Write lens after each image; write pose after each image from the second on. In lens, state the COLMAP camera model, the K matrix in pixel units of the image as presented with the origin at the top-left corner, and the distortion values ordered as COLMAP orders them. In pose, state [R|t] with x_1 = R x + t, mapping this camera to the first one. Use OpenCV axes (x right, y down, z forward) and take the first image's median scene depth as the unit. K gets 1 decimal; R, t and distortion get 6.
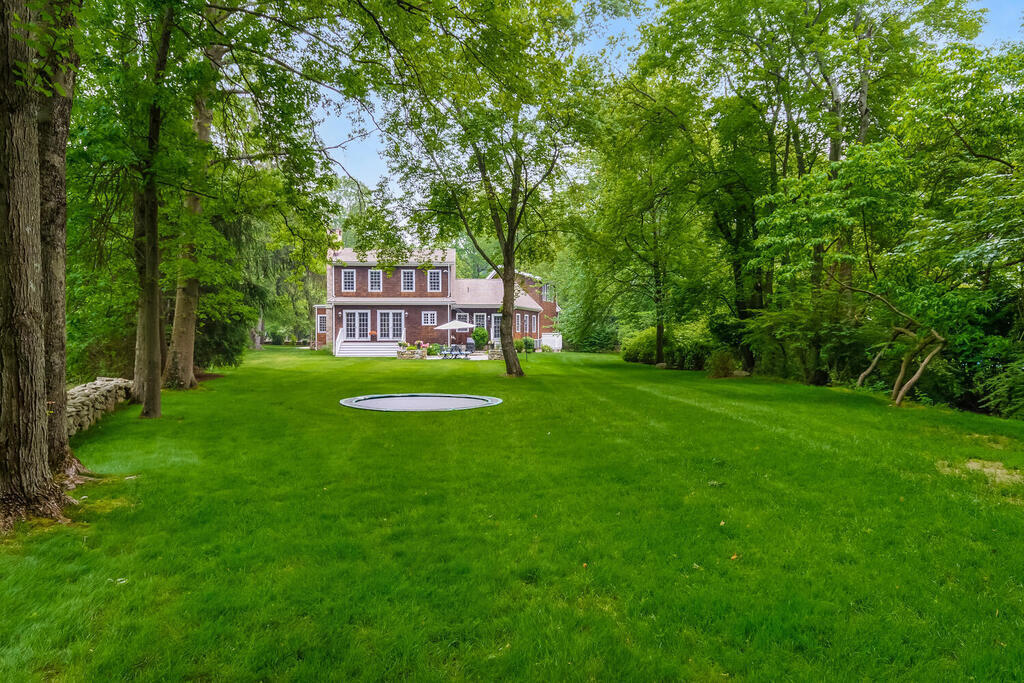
lens RADIAL K [[465.1, 0, 512.0], [0, 465.1, 342.0], [0, 0, 1]] dist [-0.001390, -0.000328]
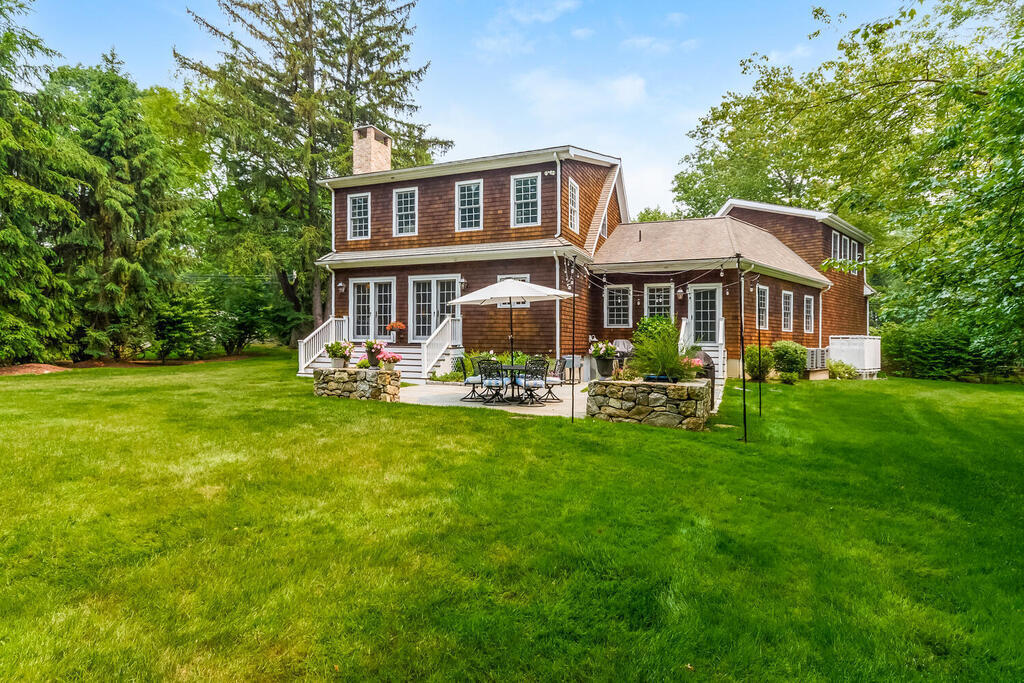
lens RADIAL K [[511.5, 0, 512.0], [0, 511.5, 341.5], [0, 0, 1]] dist [0.000062, -0.000046]
pose [[0.882641, 0.009397, -0.469954, 0.037836], [-0.020755, 0.999604, -0.018994, 0.003280], [0.469589, 0.026518, 0.882487, 0.601465]]
